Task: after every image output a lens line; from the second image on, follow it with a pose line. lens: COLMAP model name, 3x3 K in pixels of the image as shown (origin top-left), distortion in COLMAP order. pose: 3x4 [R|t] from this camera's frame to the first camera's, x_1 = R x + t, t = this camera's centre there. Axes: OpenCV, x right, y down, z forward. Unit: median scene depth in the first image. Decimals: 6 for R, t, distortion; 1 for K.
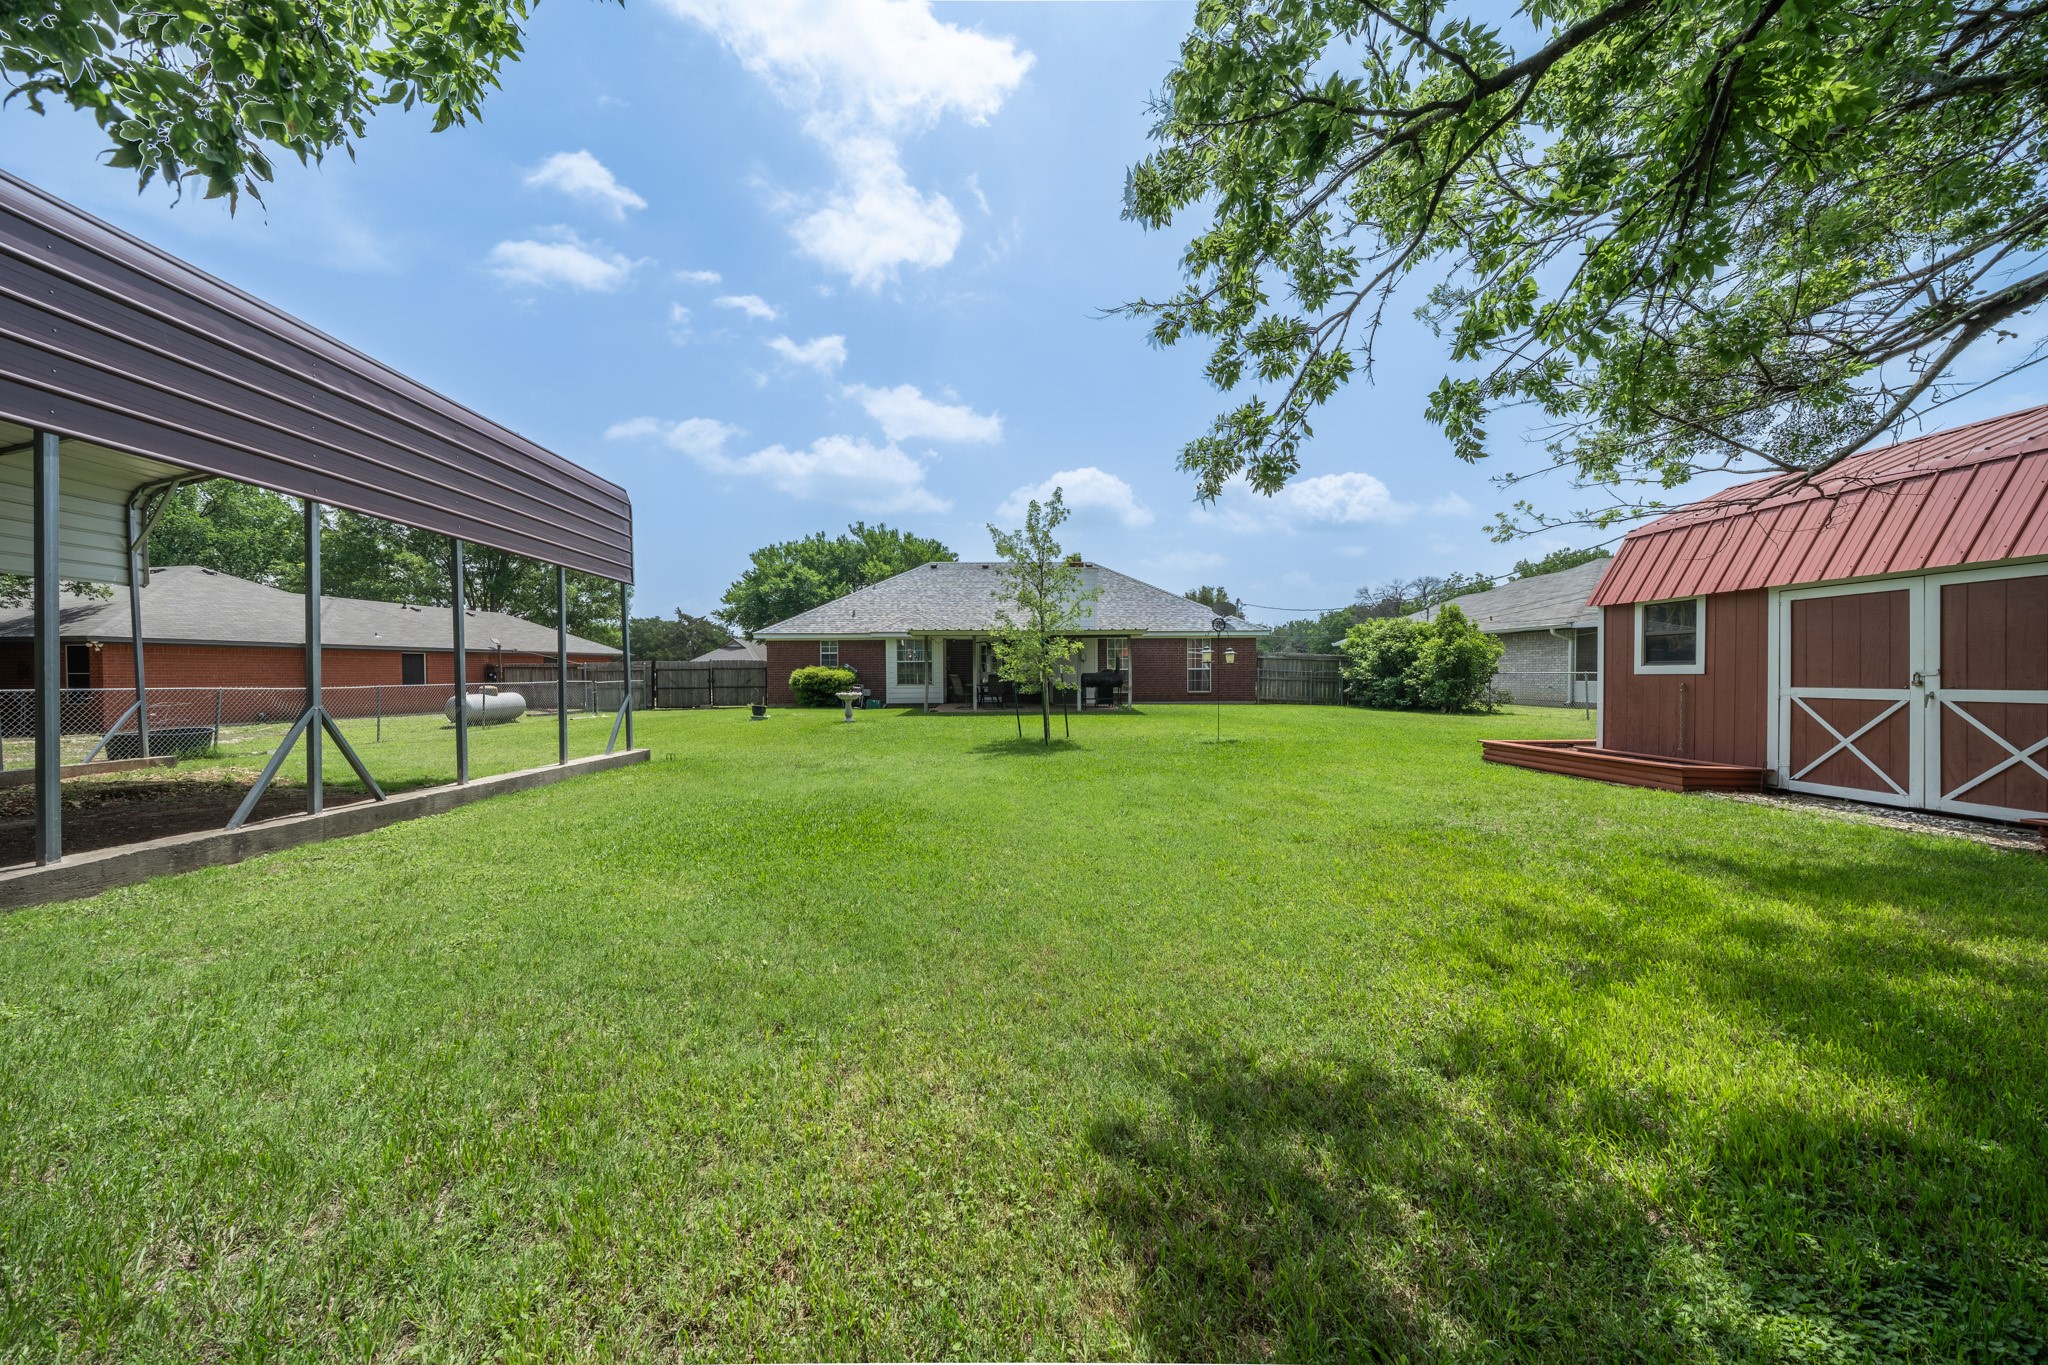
lens RADIAL K [[690.8, 0, 1034.5], [0, 690.8, 681.5], [0, 0, 1]] dist [-0.005257, 0.000171]
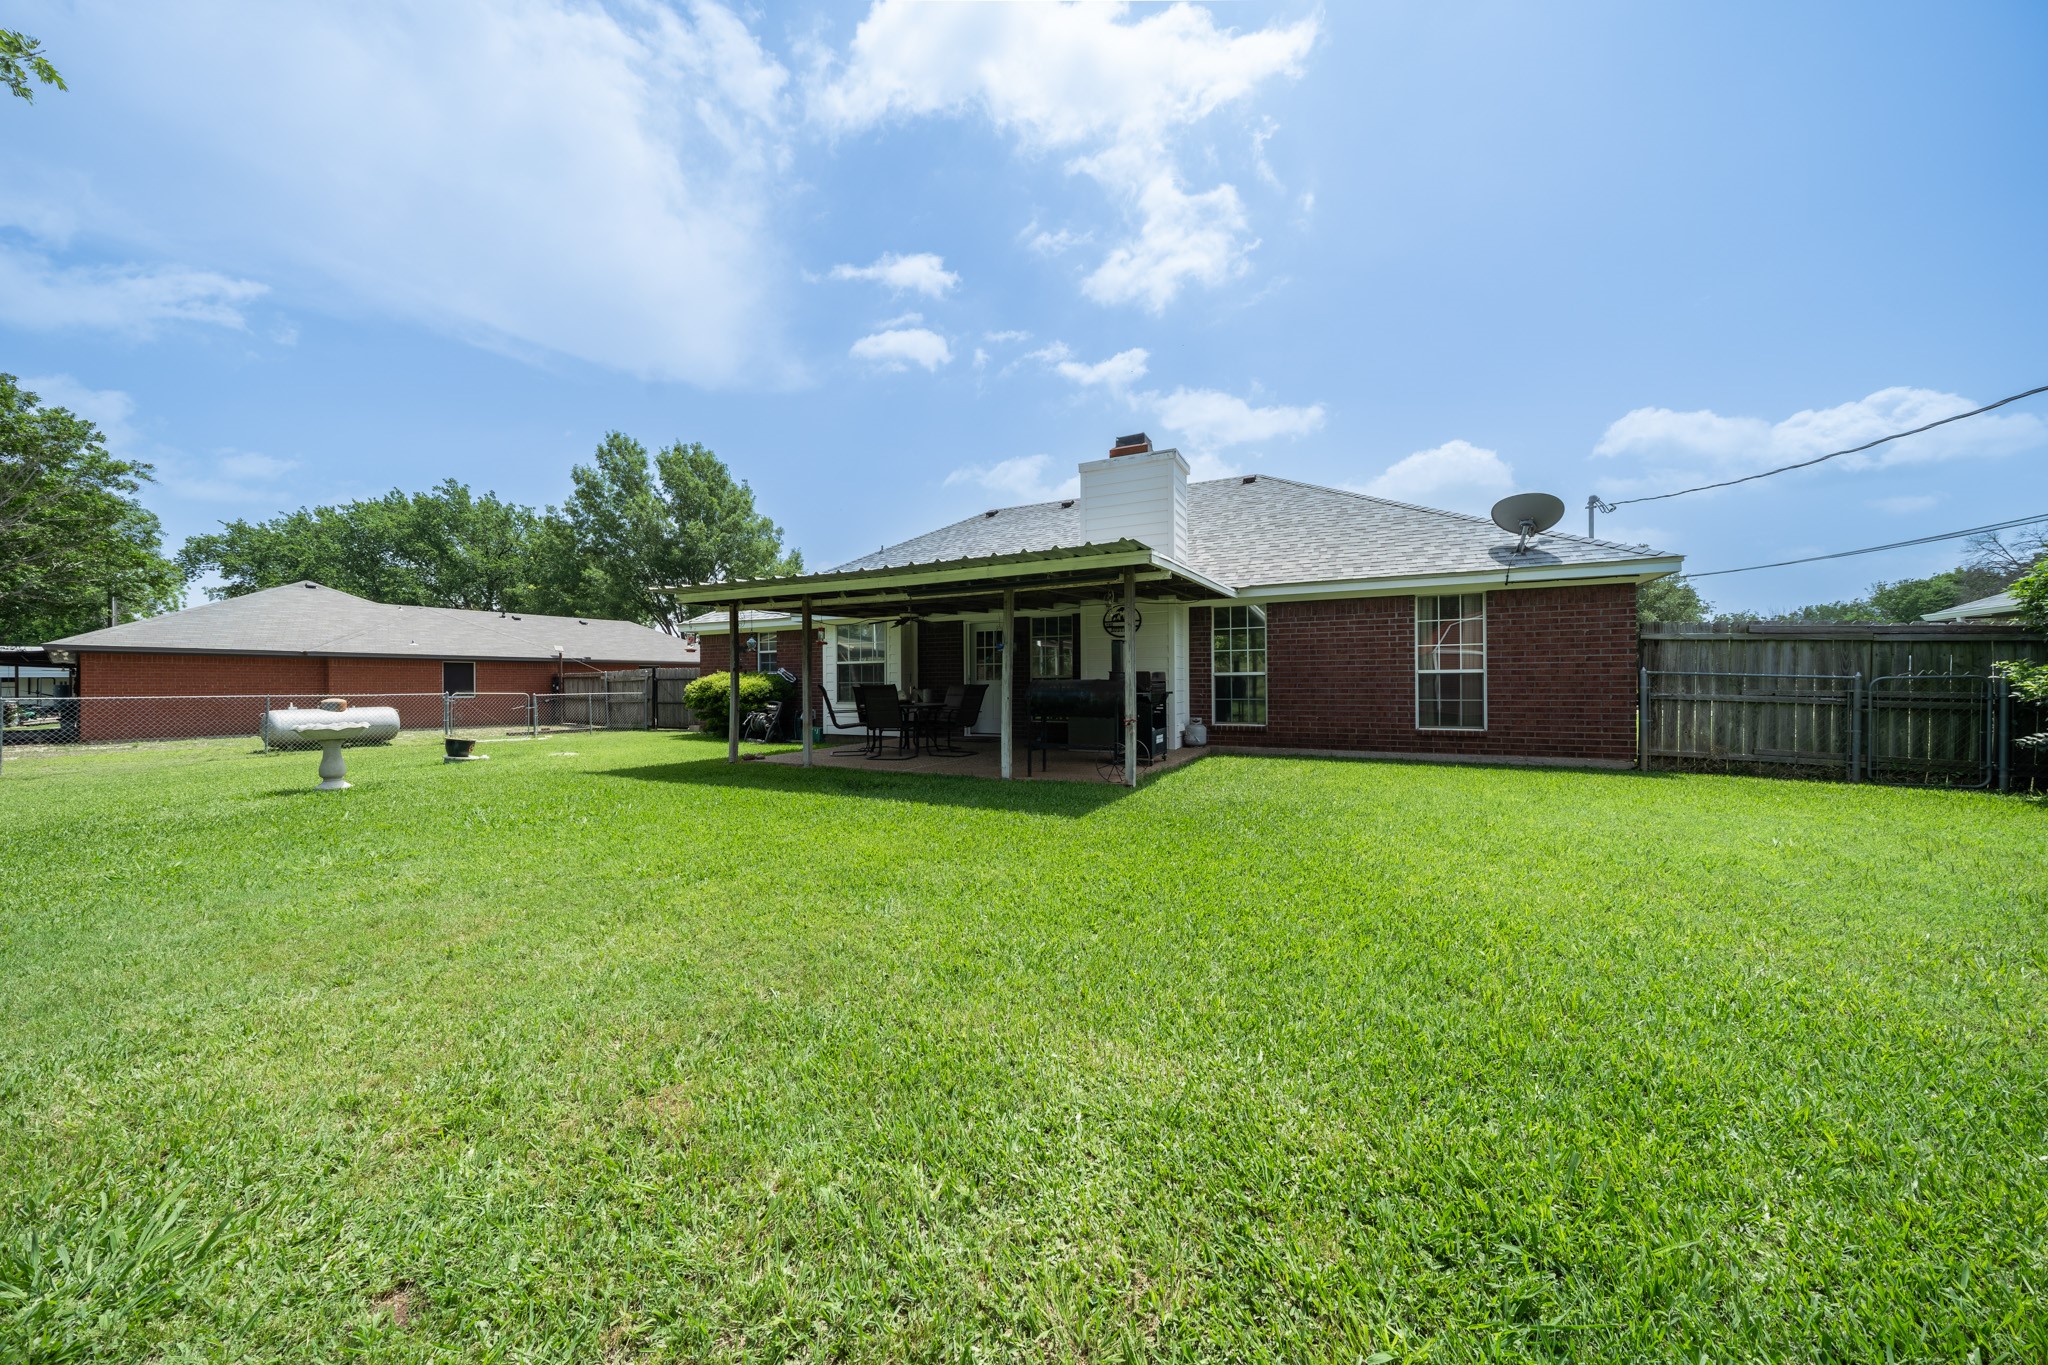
lens RADIAL K [[690.8, 0, 1009.5], [0, 690.8, 676.3], [0, 0, 1]] dist [-0.005257, 0.000171]
pose [[0.899796, -0.004537, -0.436287, 0.183005], [-0.008204, 0.999593, -0.027313, -0.002747], [0.436233, 0.028155, 0.899393, 0.535304]]
